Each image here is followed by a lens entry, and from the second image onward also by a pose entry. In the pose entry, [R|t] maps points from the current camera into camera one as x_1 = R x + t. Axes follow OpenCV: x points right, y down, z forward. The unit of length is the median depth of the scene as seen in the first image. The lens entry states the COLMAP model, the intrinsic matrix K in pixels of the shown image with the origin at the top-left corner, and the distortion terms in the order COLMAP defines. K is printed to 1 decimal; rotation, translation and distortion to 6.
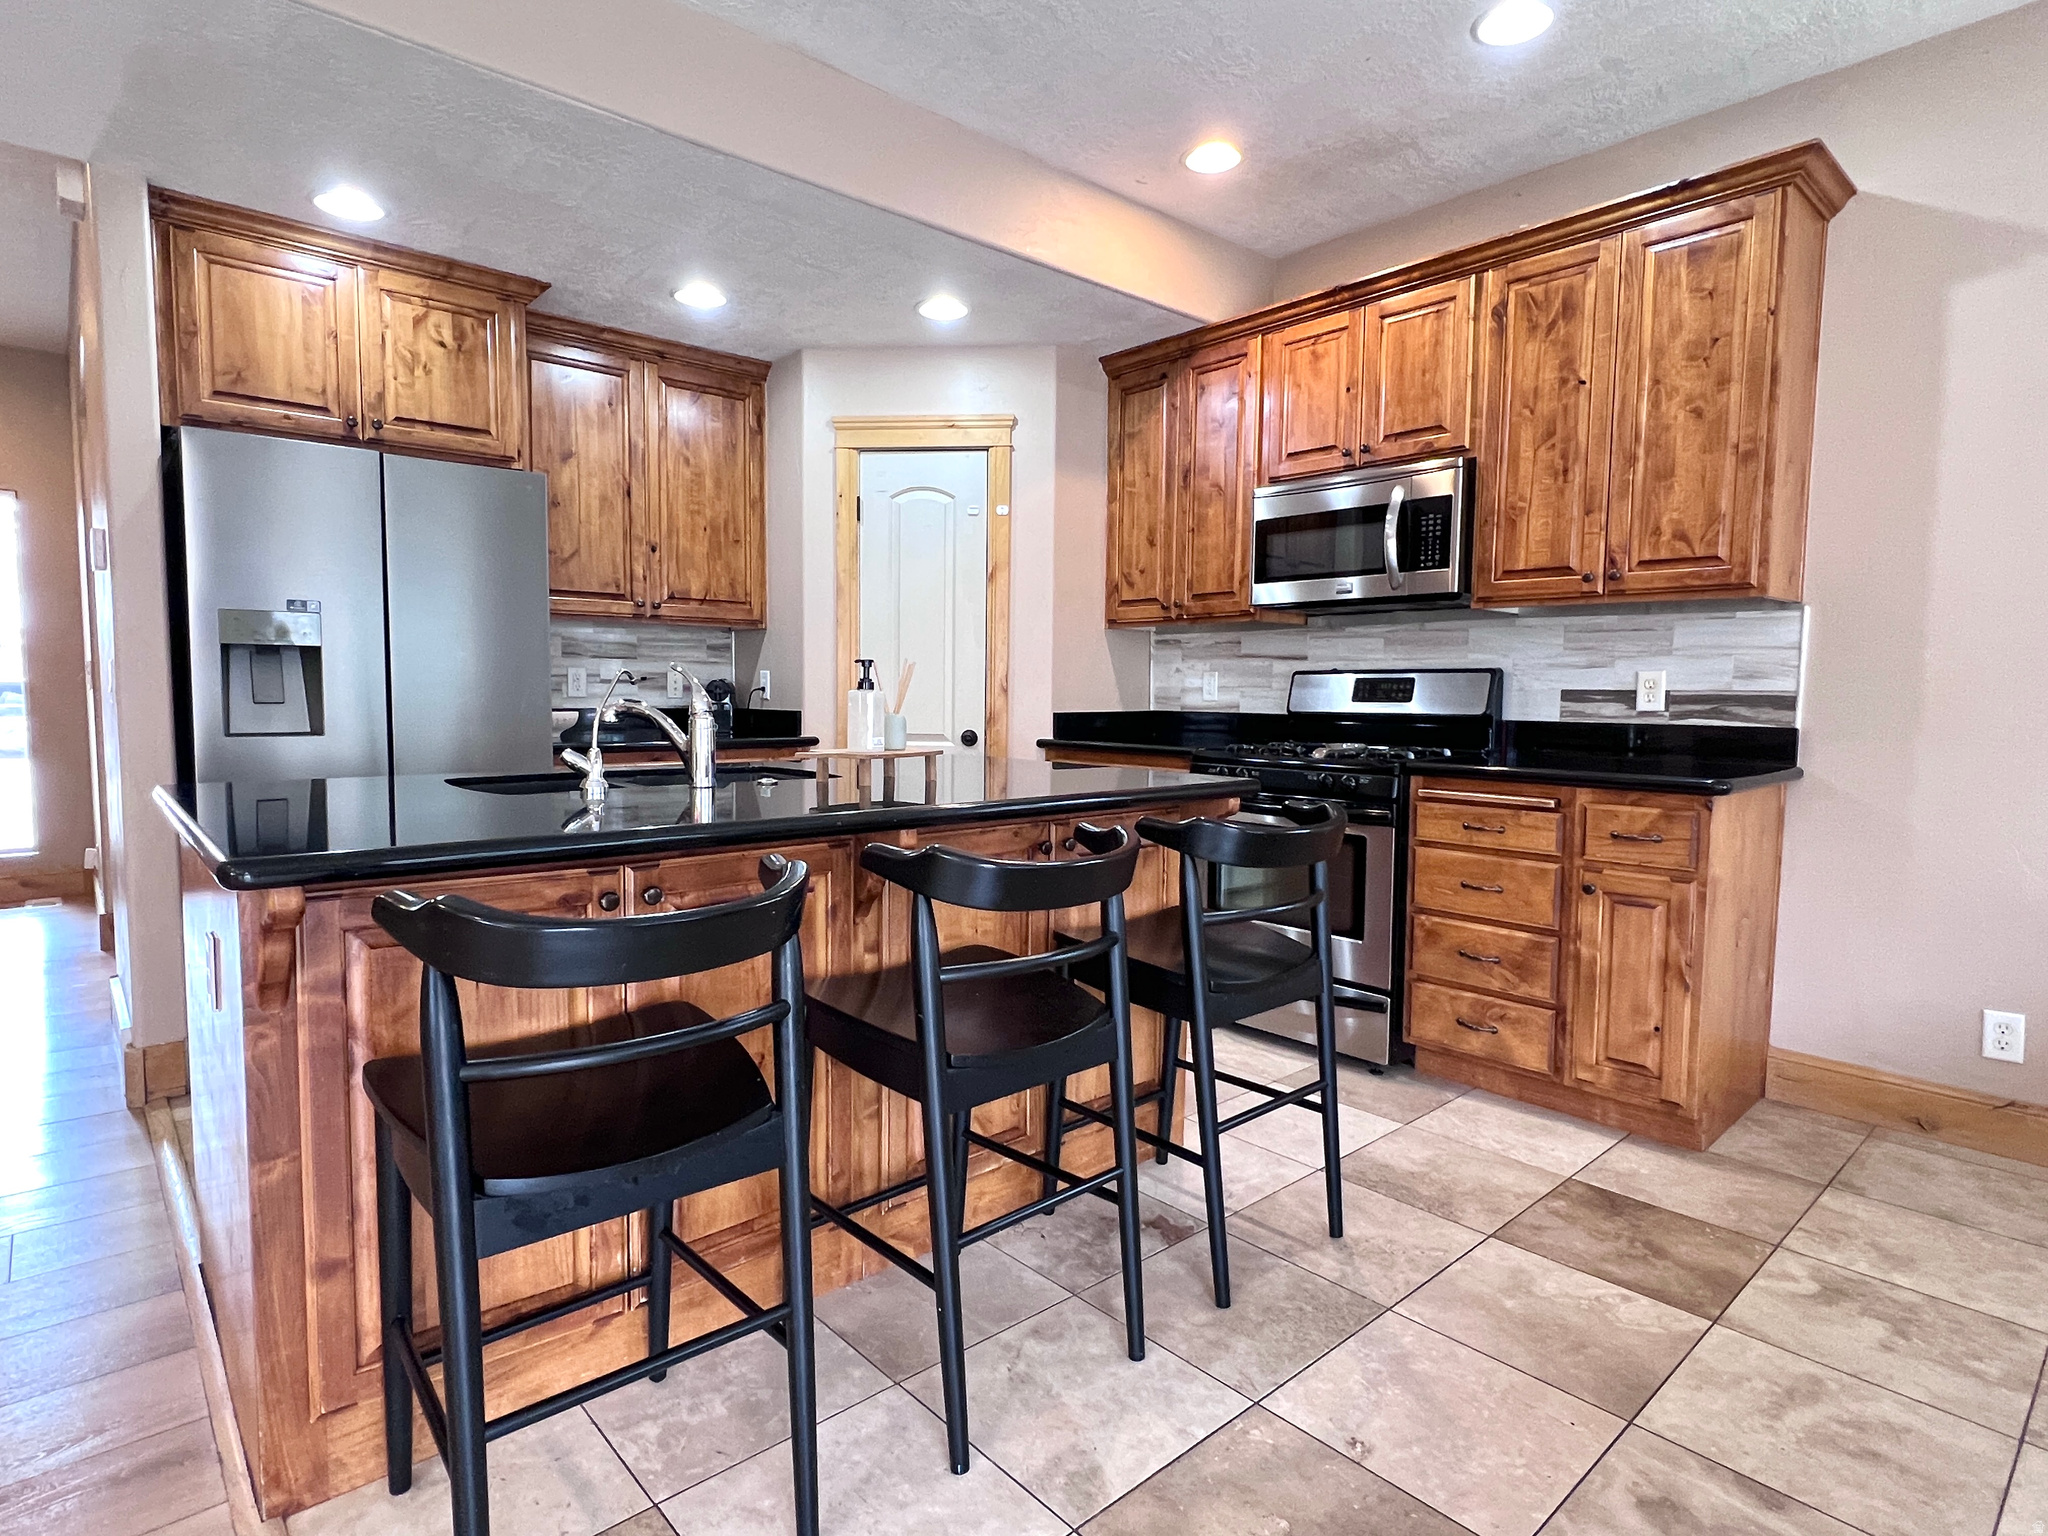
lens RADIAL K [[1085.8, 0, 1007.5], [0, 1085.8, 768.0], [0, 0, 1]] dist [0.000756, -0.001087]
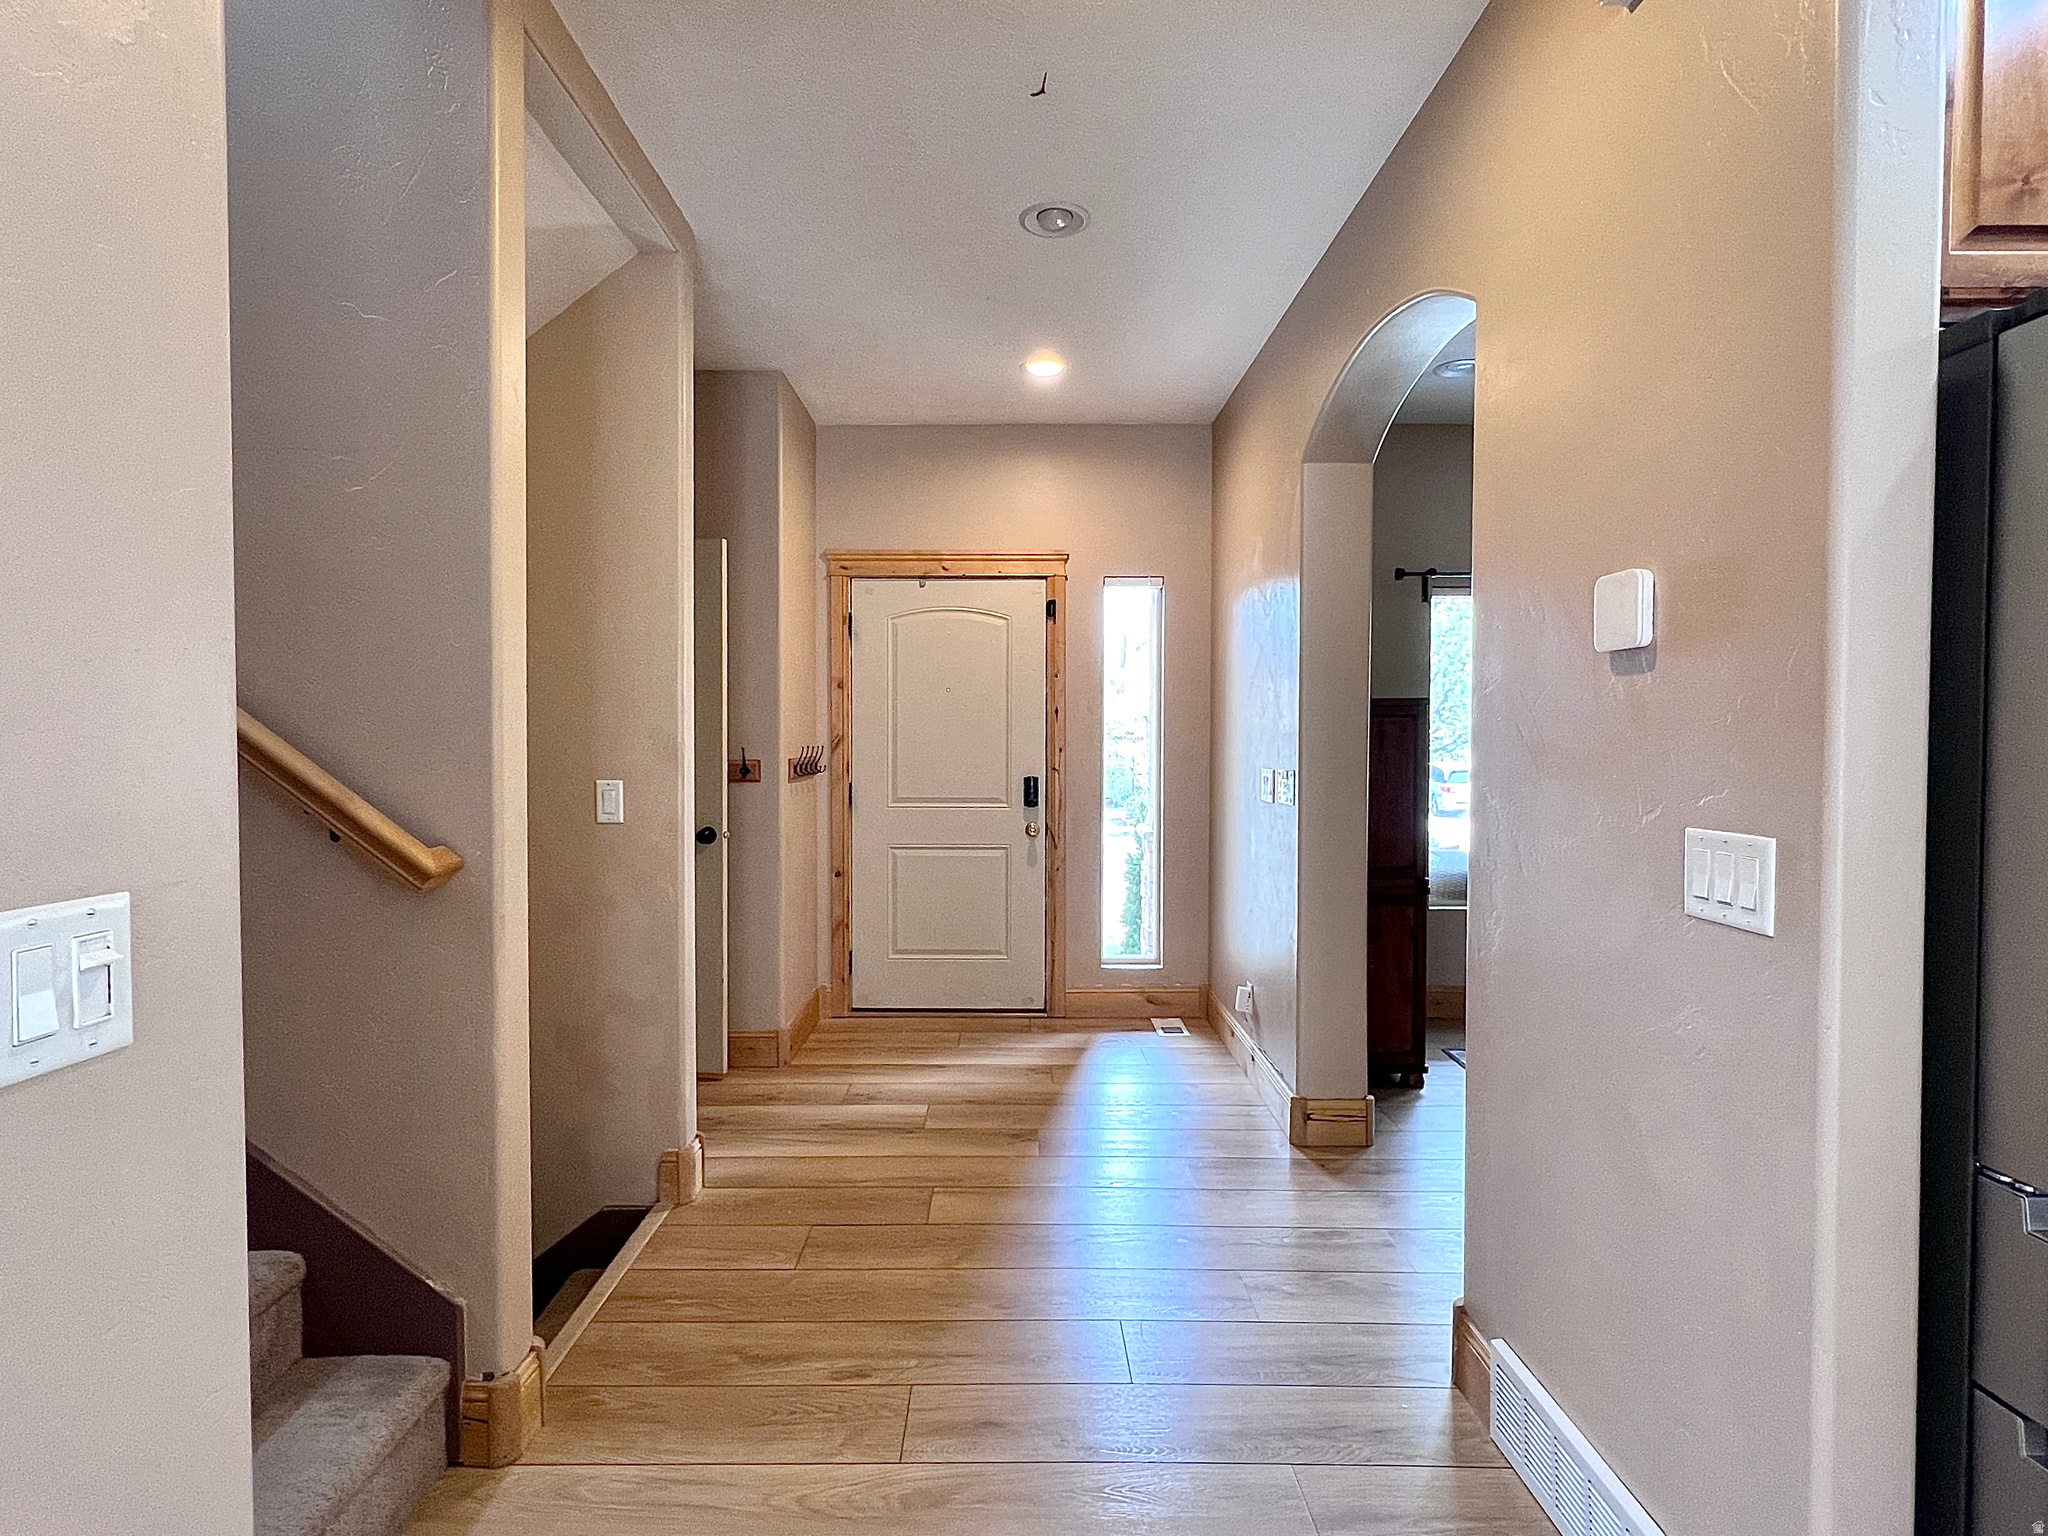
lens RADIAL K [[1043.6, 0, 1024.0], [0, 1043.6, 768.0], [0, 0, 1]] dist [-0.000258, -0.000012]
pose [[0.763250, 0.011108, -0.646008, -0.746674], [-0.045607, 0.998284, -0.036718, -0.093910], [0.644492, 0.057488, 0.762447, 0.437588]]
